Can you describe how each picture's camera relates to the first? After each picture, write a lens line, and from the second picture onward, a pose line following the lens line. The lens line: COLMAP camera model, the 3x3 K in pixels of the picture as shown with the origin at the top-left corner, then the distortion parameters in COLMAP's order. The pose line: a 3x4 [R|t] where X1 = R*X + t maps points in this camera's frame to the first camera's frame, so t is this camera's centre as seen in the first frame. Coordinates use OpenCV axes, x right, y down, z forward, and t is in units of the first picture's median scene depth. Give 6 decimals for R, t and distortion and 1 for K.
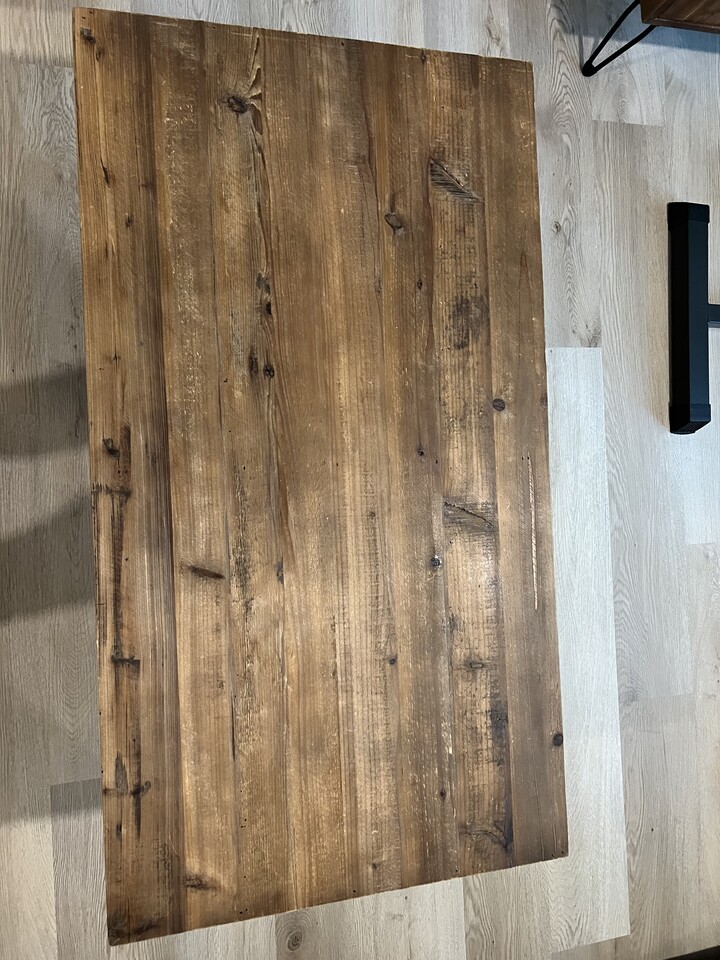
lens RADIAL K [[725.6, 0, 361.9], [0, 725.6, 478.4], [0, 0, 1]] dist [0.027744, -0.034601]
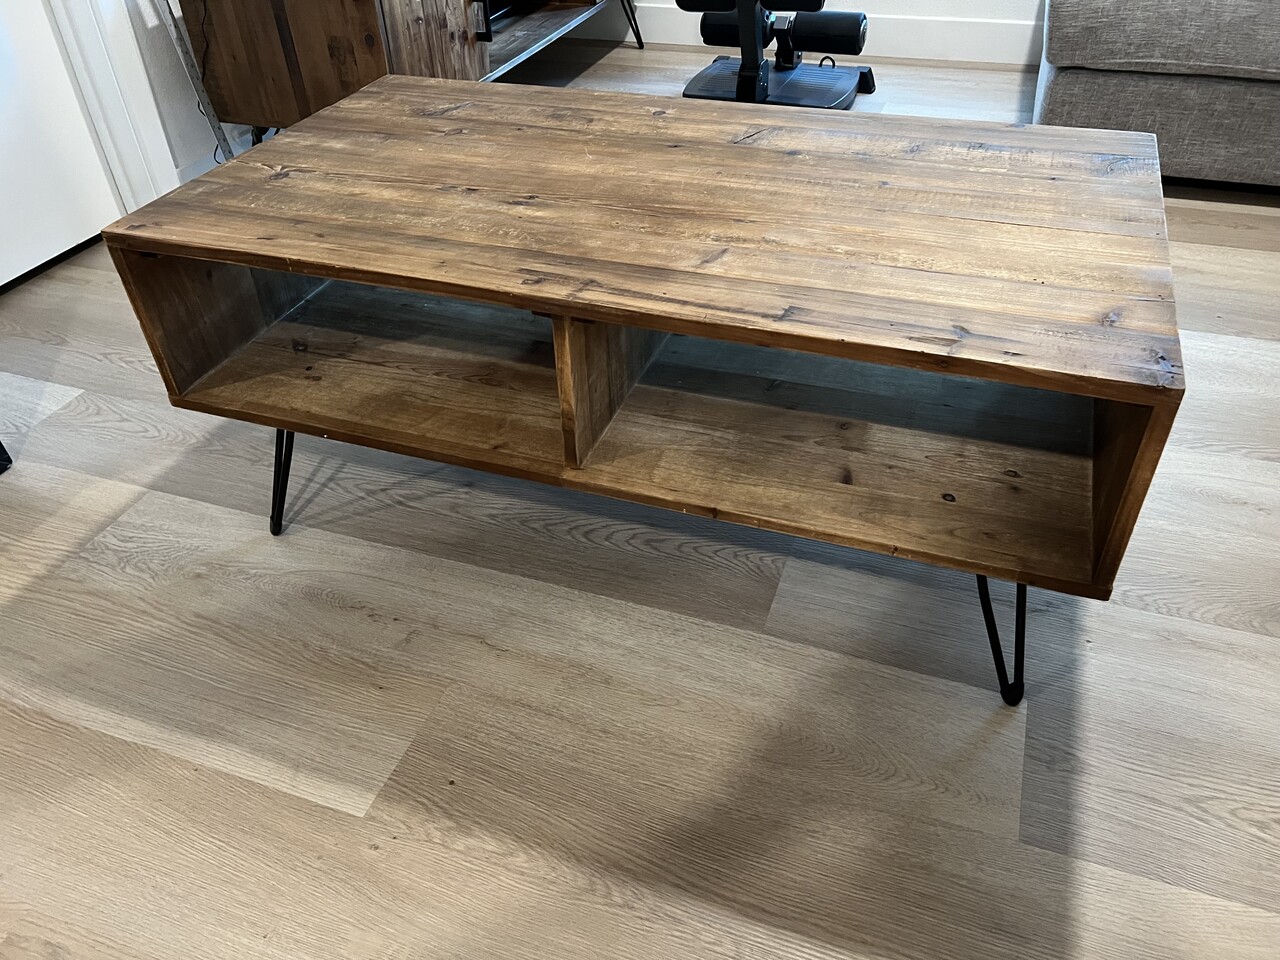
lens RADIAL K [[967.4, 0, 642.5], [0, 967.4, 476.3], [0, 0, 1]] dist [0.027744, -0.034601]
pose [[0.362200, -0.769973, 0.525313, -0.993075], [0.924992, 0.227446, -0.304399, 0.435594], [0.114899, 0.596163, 0.794599, 0.250355]]
